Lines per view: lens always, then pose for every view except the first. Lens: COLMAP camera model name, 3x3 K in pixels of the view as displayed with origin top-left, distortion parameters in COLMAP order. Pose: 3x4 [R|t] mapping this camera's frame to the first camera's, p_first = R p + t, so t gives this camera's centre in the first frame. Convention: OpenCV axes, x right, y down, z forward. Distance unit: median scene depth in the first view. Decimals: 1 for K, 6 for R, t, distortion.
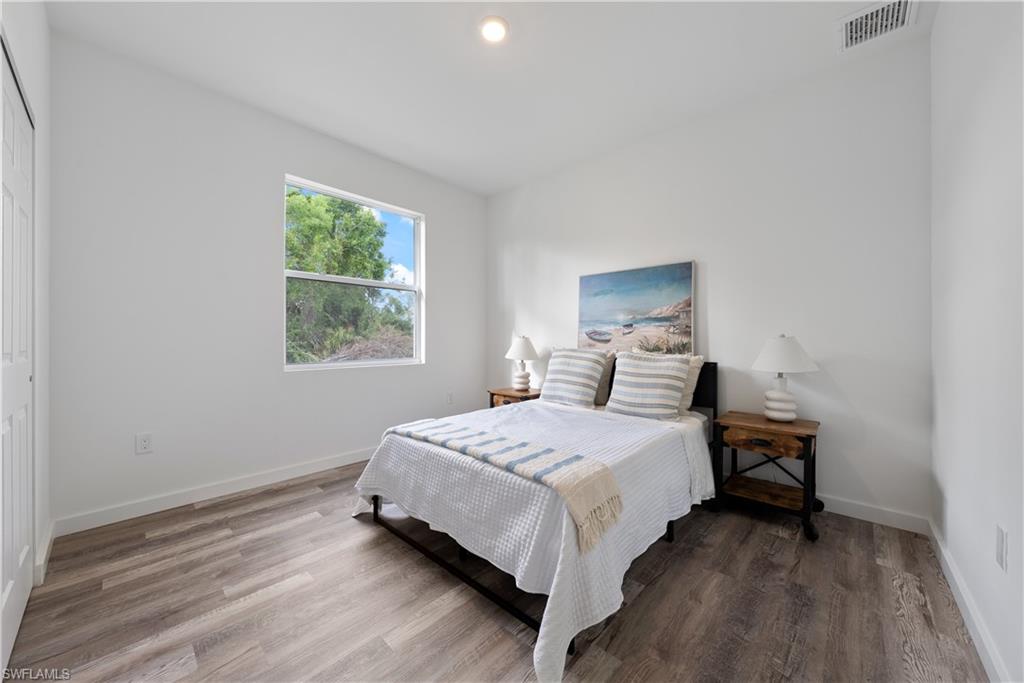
lens RADIAL K [[361.8, 0, 516.1], [0, 361.8, 341.2], [0, 0, 1]] dist [0.000278, -0.000017]
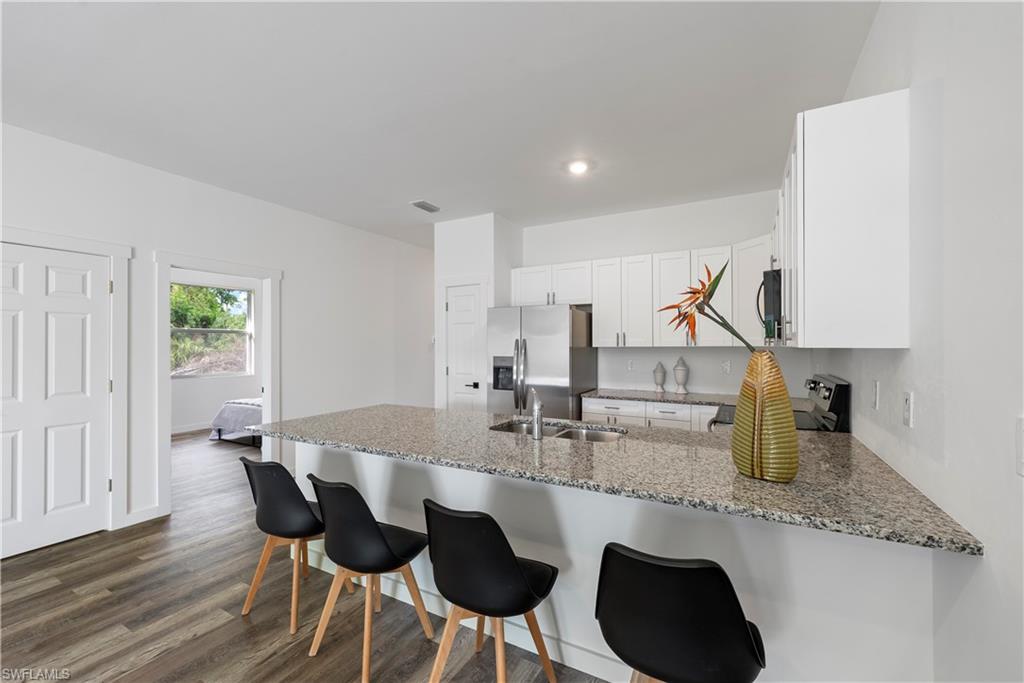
lens RADIAL K [[418.9, 0, 512.0], [0, 418.9, 341.5], [0, 0, 1]] dist [0.000453, -0.000039]
pose [[0.976443, -0.000108, 0.215777, 0.642888], [0.003339, 0.999888, -0.014611, -0.080382], [-0.215751, 0.014987, 0.976333, -1.519169]]
